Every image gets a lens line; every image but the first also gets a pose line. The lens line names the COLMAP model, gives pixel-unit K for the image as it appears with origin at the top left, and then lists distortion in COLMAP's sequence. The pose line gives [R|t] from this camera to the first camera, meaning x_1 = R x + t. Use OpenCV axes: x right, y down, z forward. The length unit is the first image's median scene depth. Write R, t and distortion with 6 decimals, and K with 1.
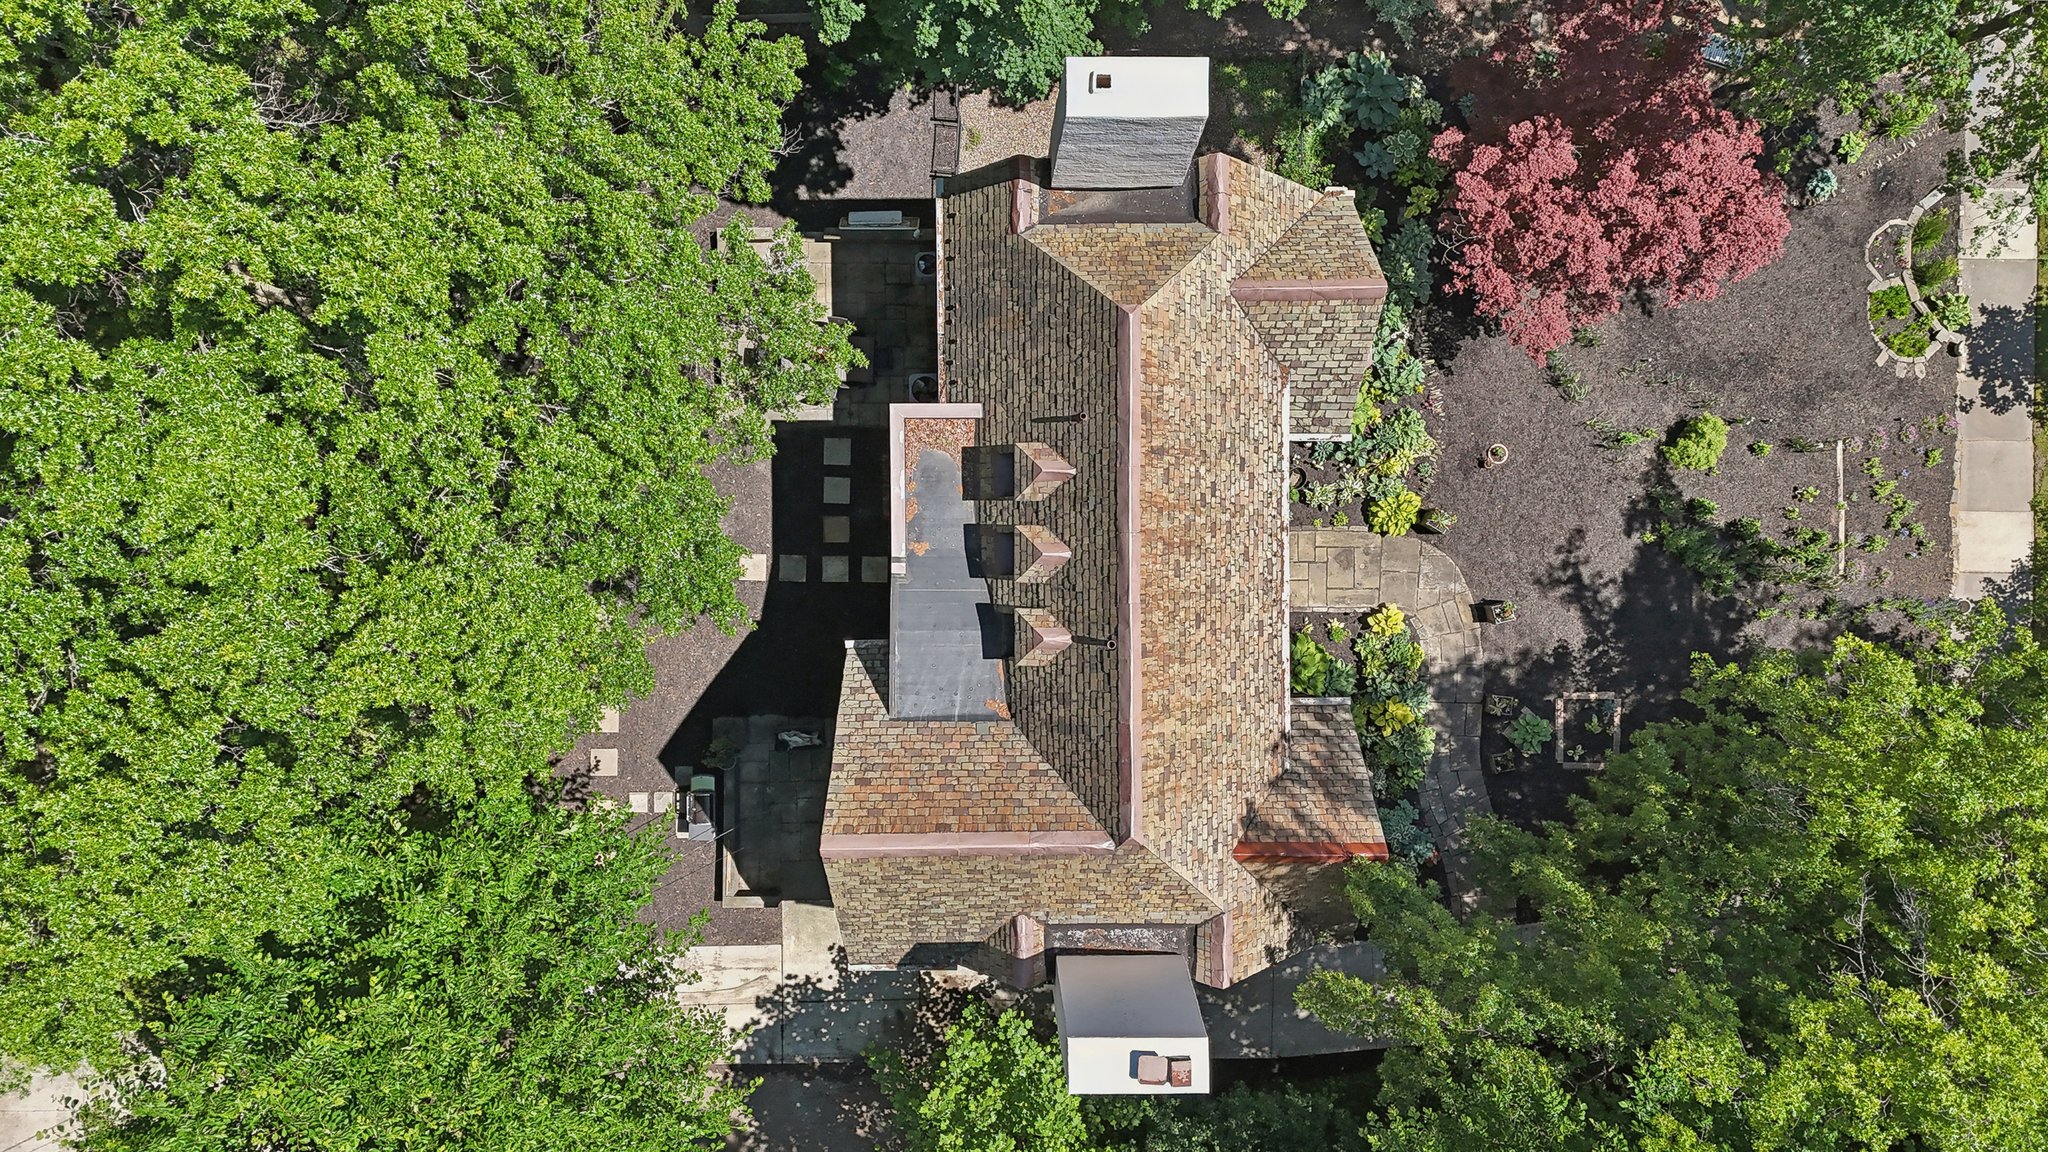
lens RADIAL K [[1577.2, 0, 1057.7], [0, 1577.2, 578.1], [0, 0, 1]] dist [0.205265, -0.213559]
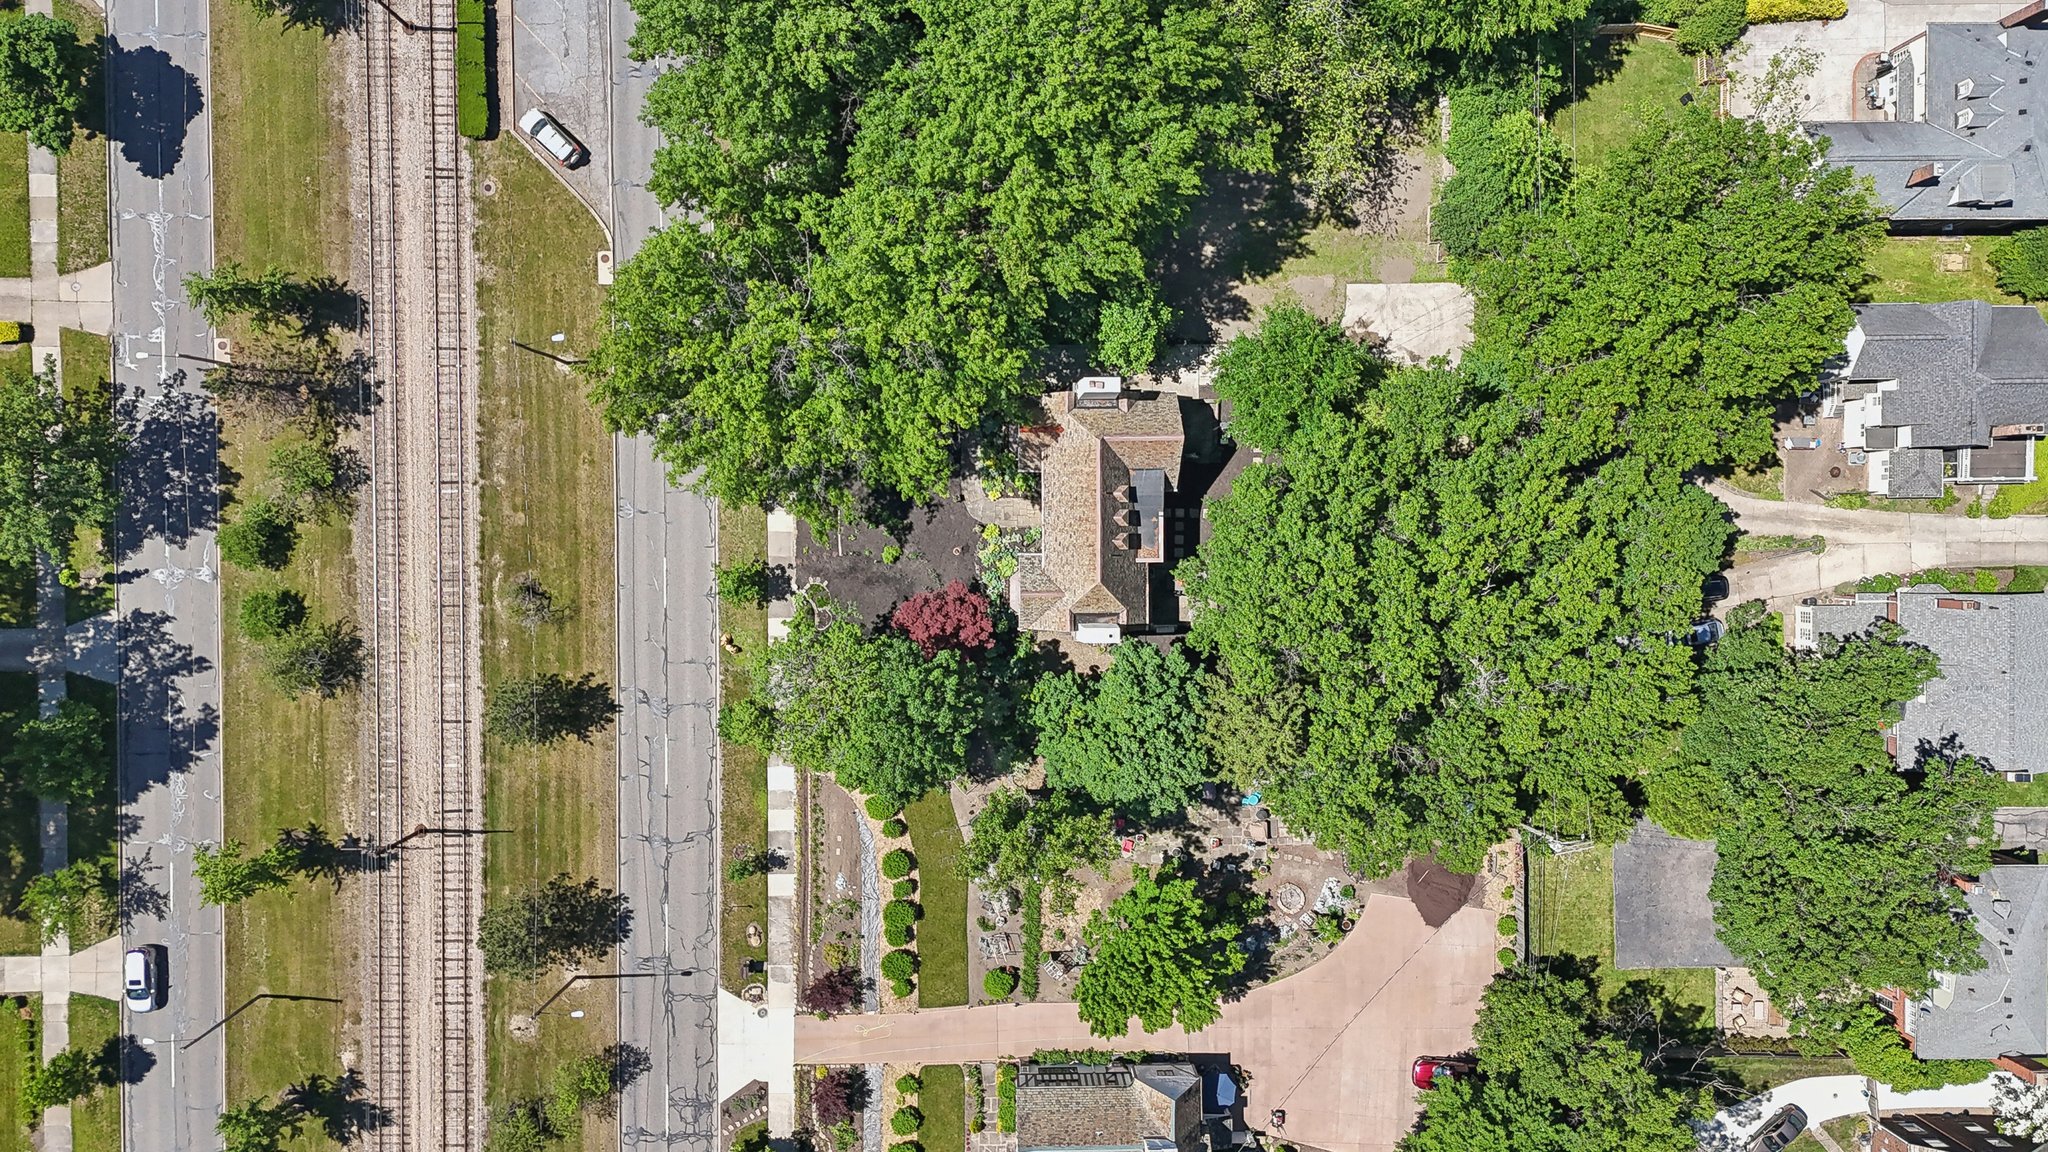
lens RADIAL K [[1577.2, 0, 1057.7], [0, 1577.2, 578.1], [0, 0, 1]] dist [0.205265, -0.213559]
pose [[-0.998399, 0.005190, -0.056327, 0.305056], [-0.001298, -0.997622, -0.068906, 0.085800], [-0.056551, -0.068723, 0.996032, -2.312070]]
